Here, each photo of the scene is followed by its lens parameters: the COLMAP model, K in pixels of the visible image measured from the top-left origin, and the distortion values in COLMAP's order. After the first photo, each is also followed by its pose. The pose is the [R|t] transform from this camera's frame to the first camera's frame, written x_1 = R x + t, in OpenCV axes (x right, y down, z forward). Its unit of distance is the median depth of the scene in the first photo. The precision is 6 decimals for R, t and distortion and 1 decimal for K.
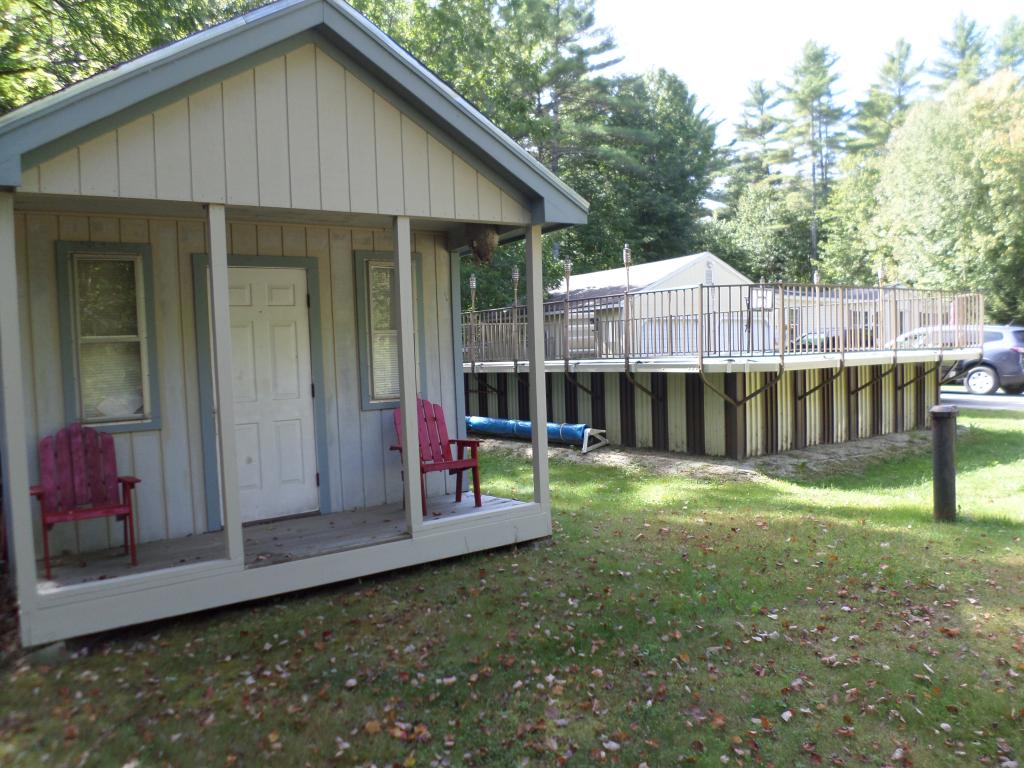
lens RADIAL K [[767.5, 0, 514.0], [0, 767.5, 387.1], [0, 0, 1]] dist [0.012740, 0.003953]
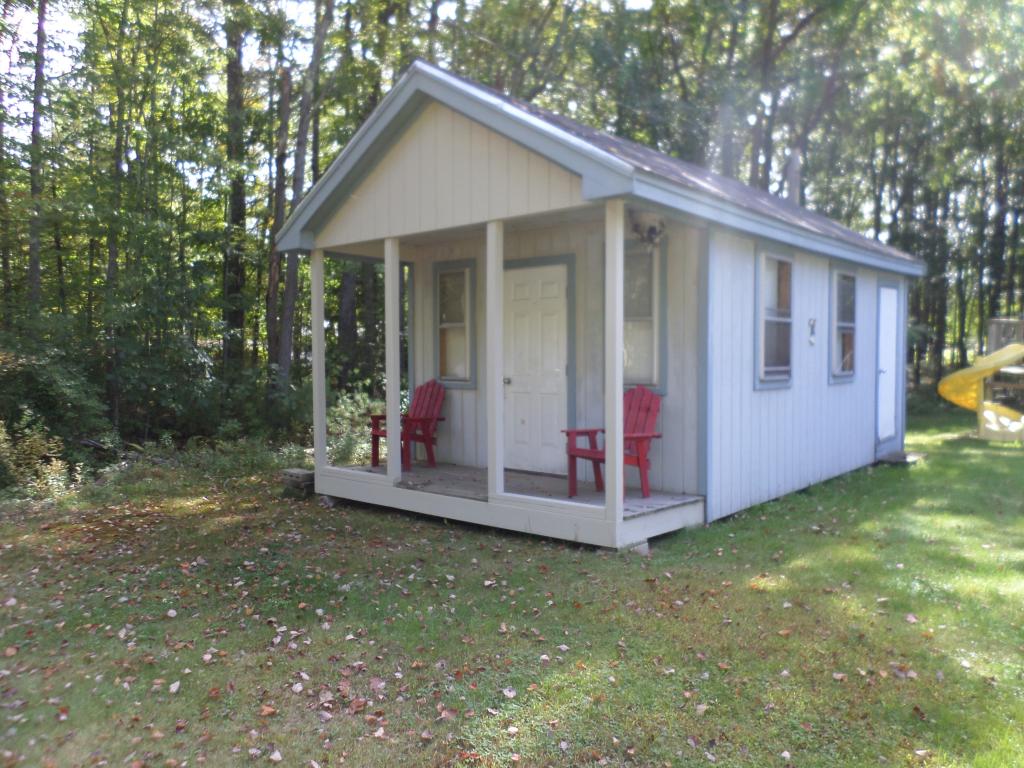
lens RADIAL K [[767.5, 0, 513.9], [0, 767.5, 381.6], [0, 0, 1]] dist [0.012740, 0.003953]
pose [[0.260814, 0.075235, -0.962453, 0.885227], [-0.049760, 0.996681, 0.064426, -0.052430], [0.964106, 0.031089, 0.263692, 0.667758]]
